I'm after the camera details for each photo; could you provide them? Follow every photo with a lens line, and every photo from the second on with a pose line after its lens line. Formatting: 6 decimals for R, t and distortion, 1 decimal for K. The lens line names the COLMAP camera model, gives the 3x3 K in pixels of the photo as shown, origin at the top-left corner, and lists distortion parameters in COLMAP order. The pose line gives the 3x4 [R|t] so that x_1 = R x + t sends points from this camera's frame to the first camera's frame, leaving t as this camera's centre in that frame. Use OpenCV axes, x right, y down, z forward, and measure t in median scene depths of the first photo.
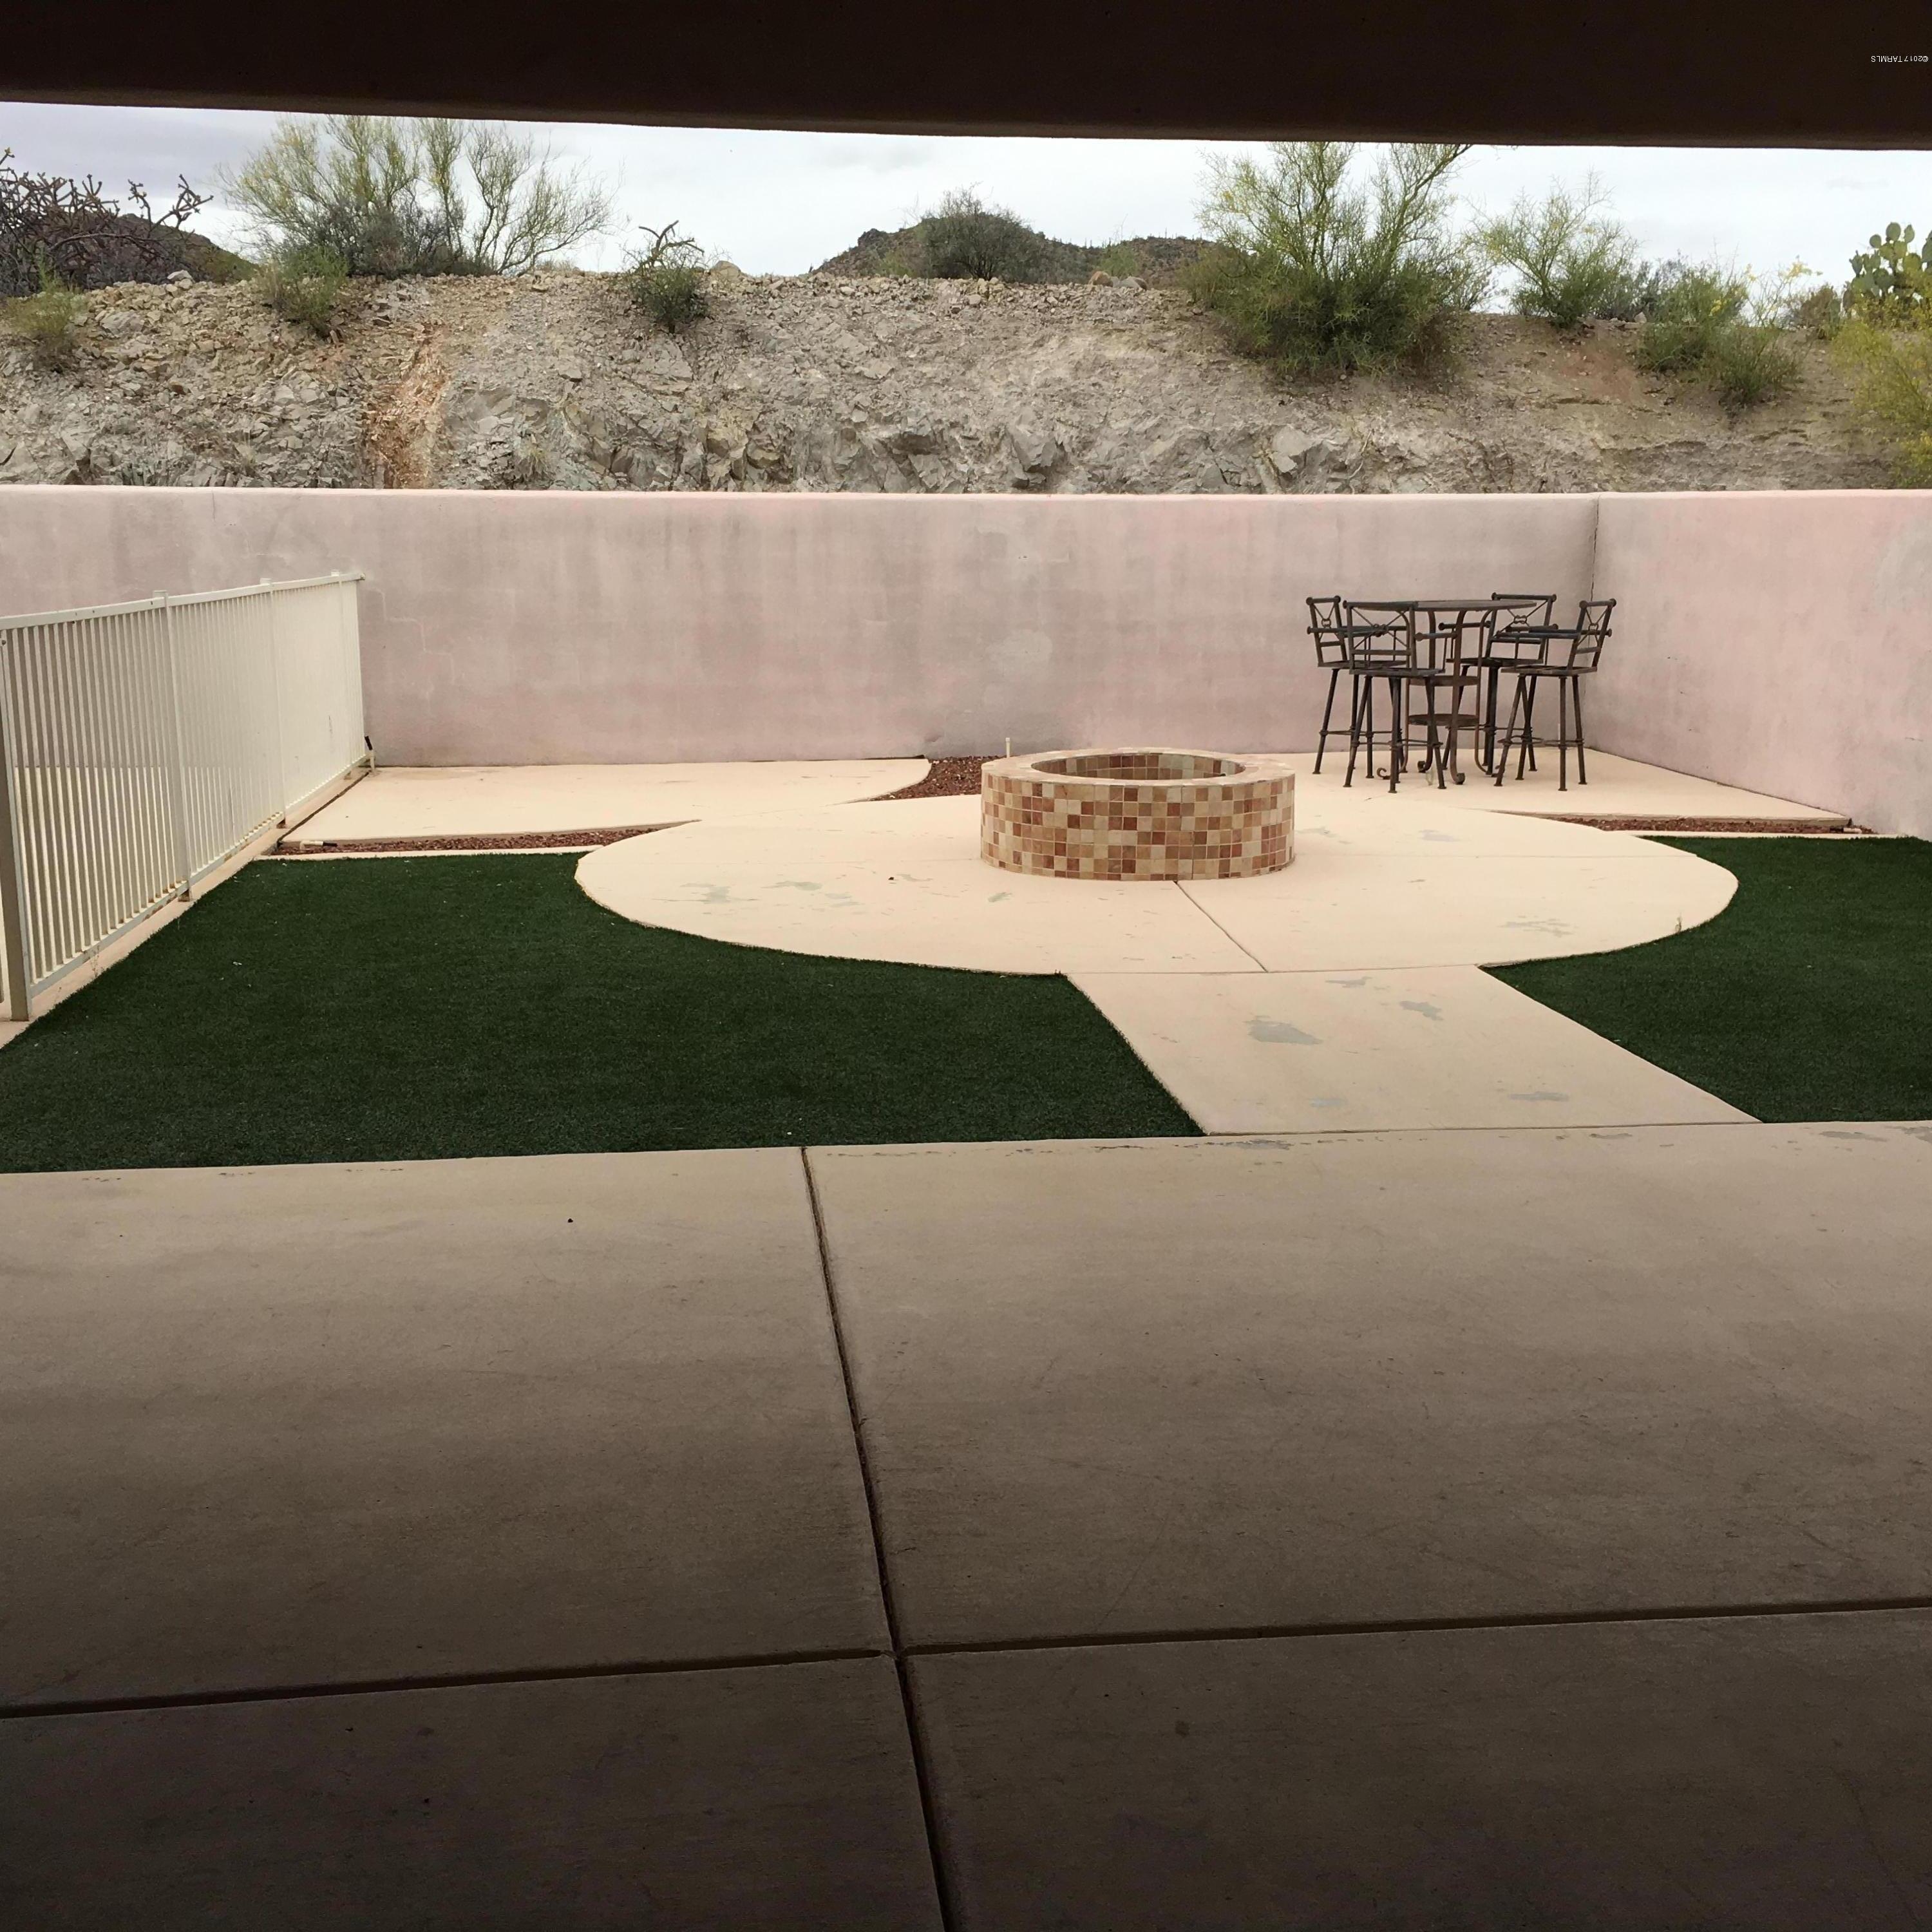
lens RADIAL K [[2207.8, 0, 961.5], [0, 2207.8, 970.2], [0, 0, 1]] dist [0.047110, 0.000000]
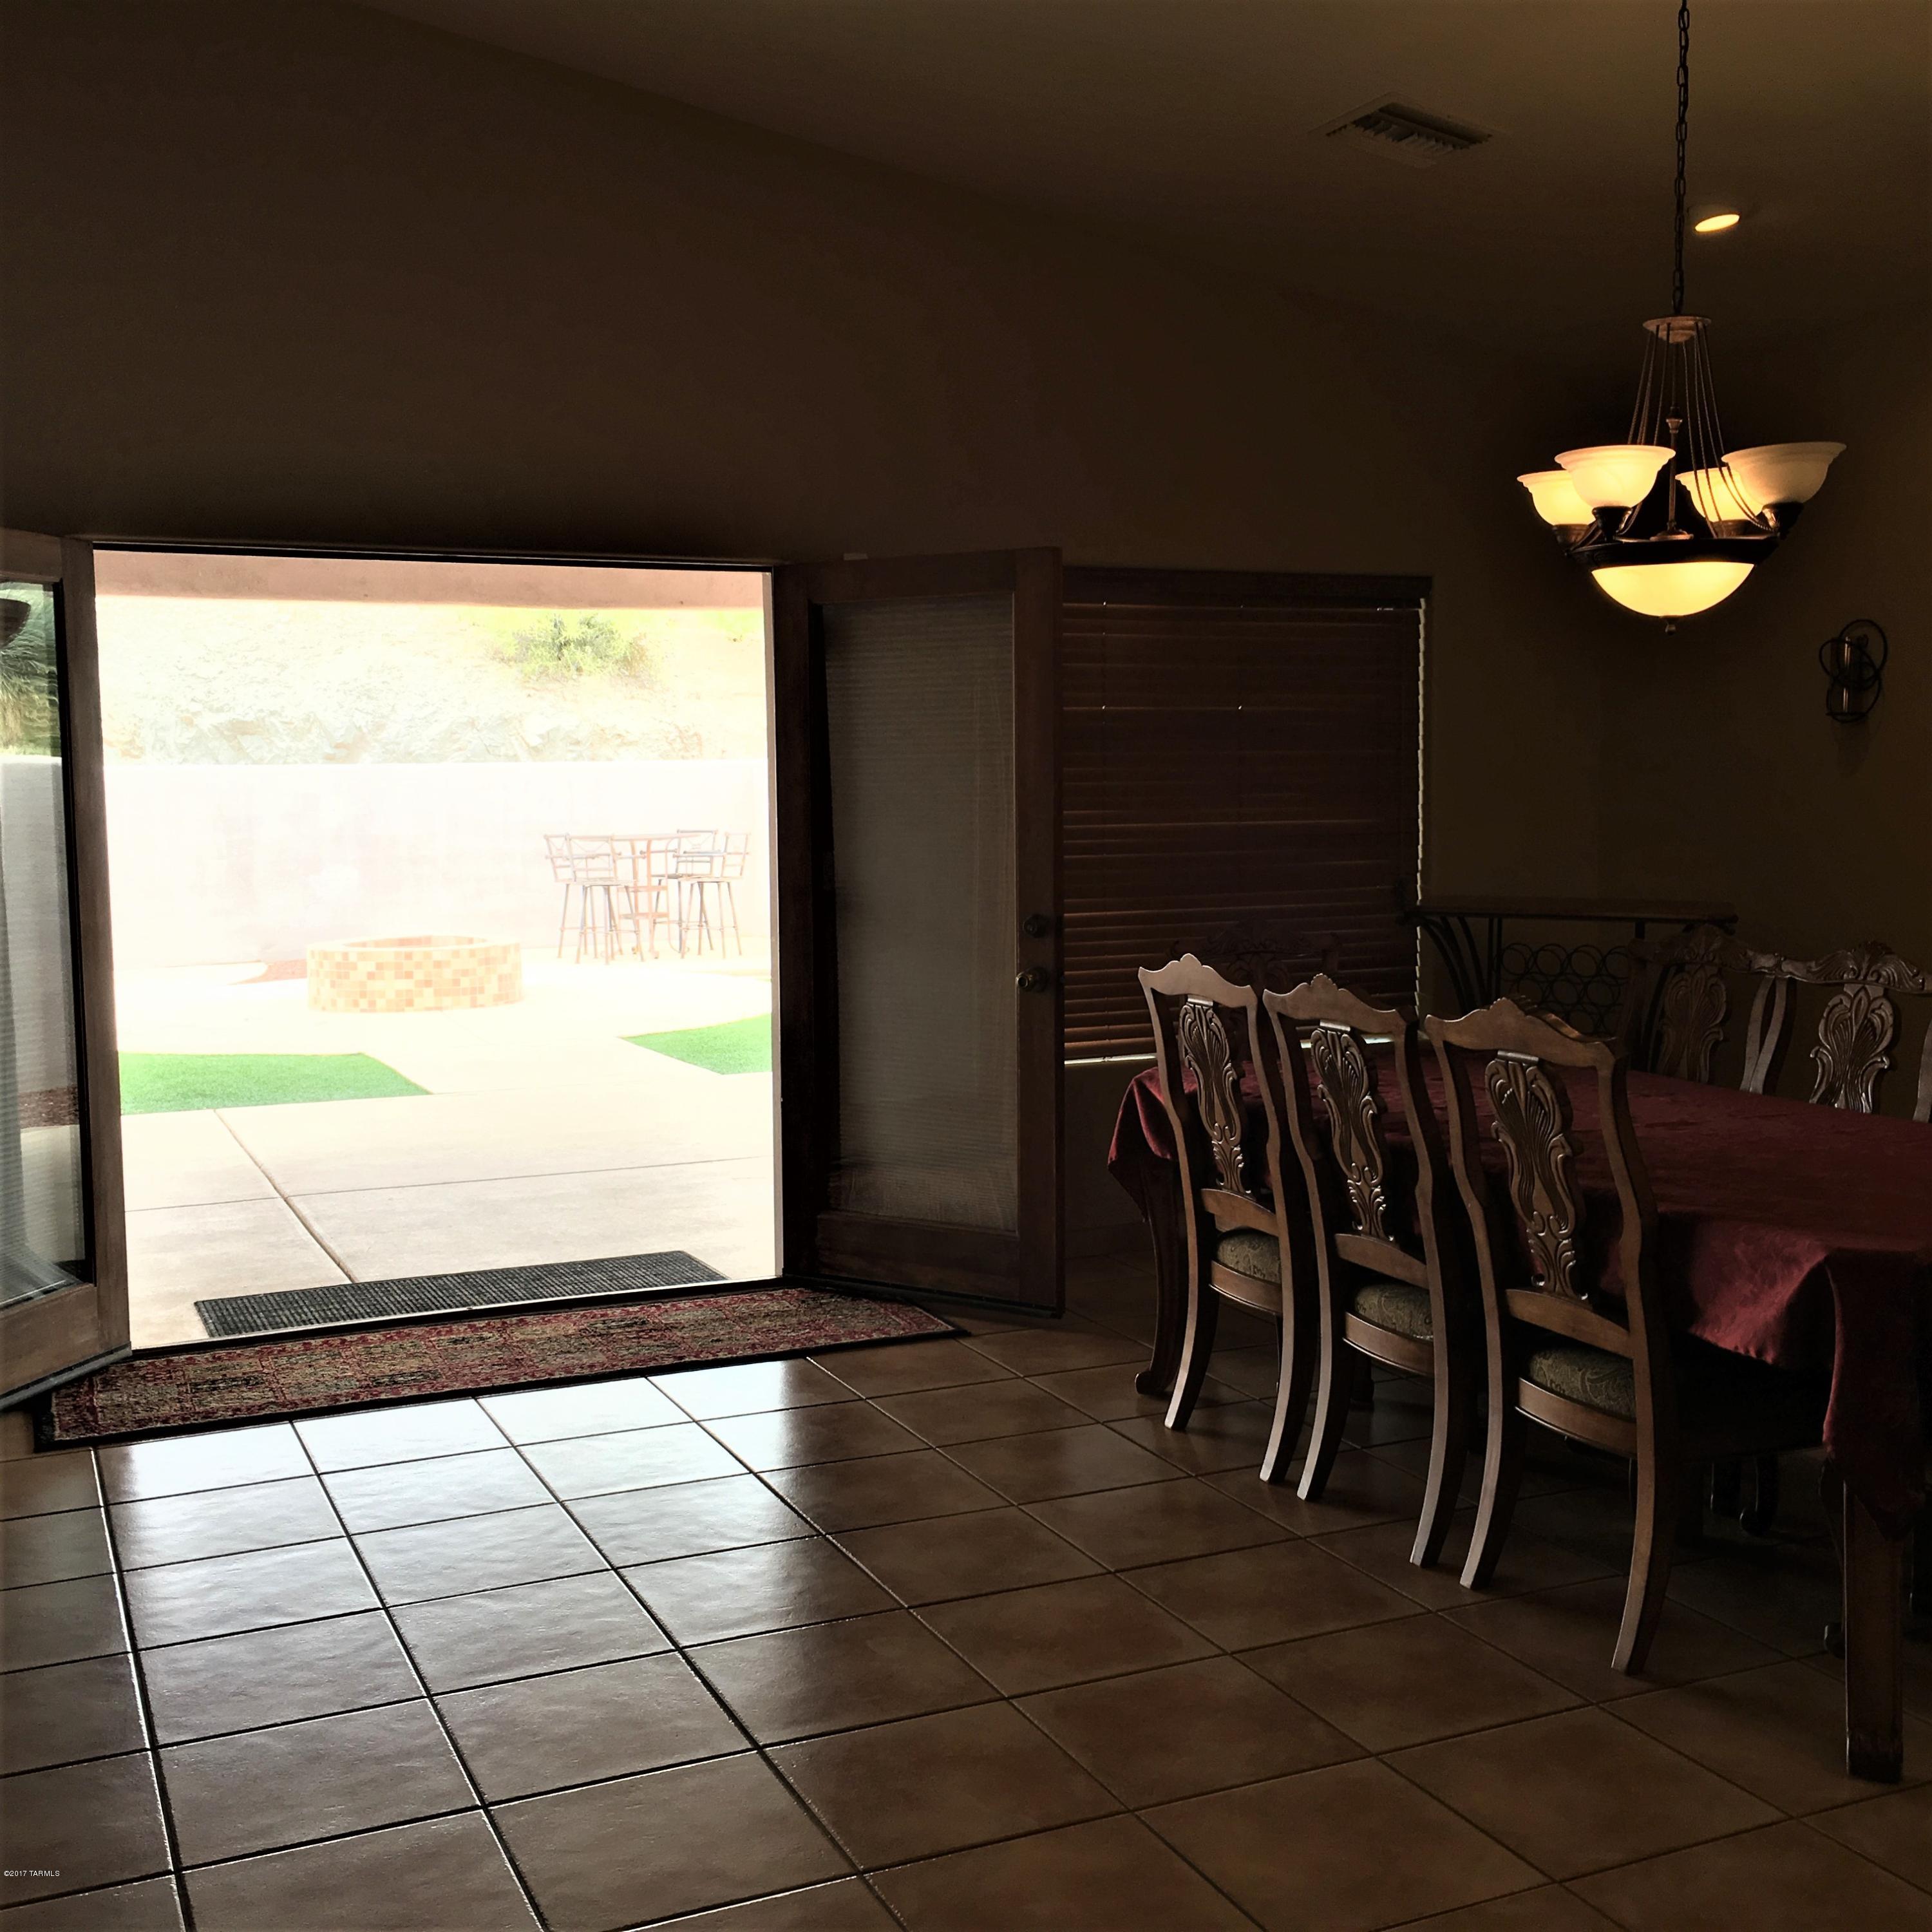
lens RADIAL K [[2207.8, 0, 973.9], [0, 2207.8, 971.2], [0, 0, 1]] dist [0.047110, 0.000000]
pose [[0.954294, -0.042800, 0.295789, -0.002818], [0.076286, 0.991792, -0.102610, 0.073908], [-0.288970, 0.120485, 0.949726, -0.360506]]
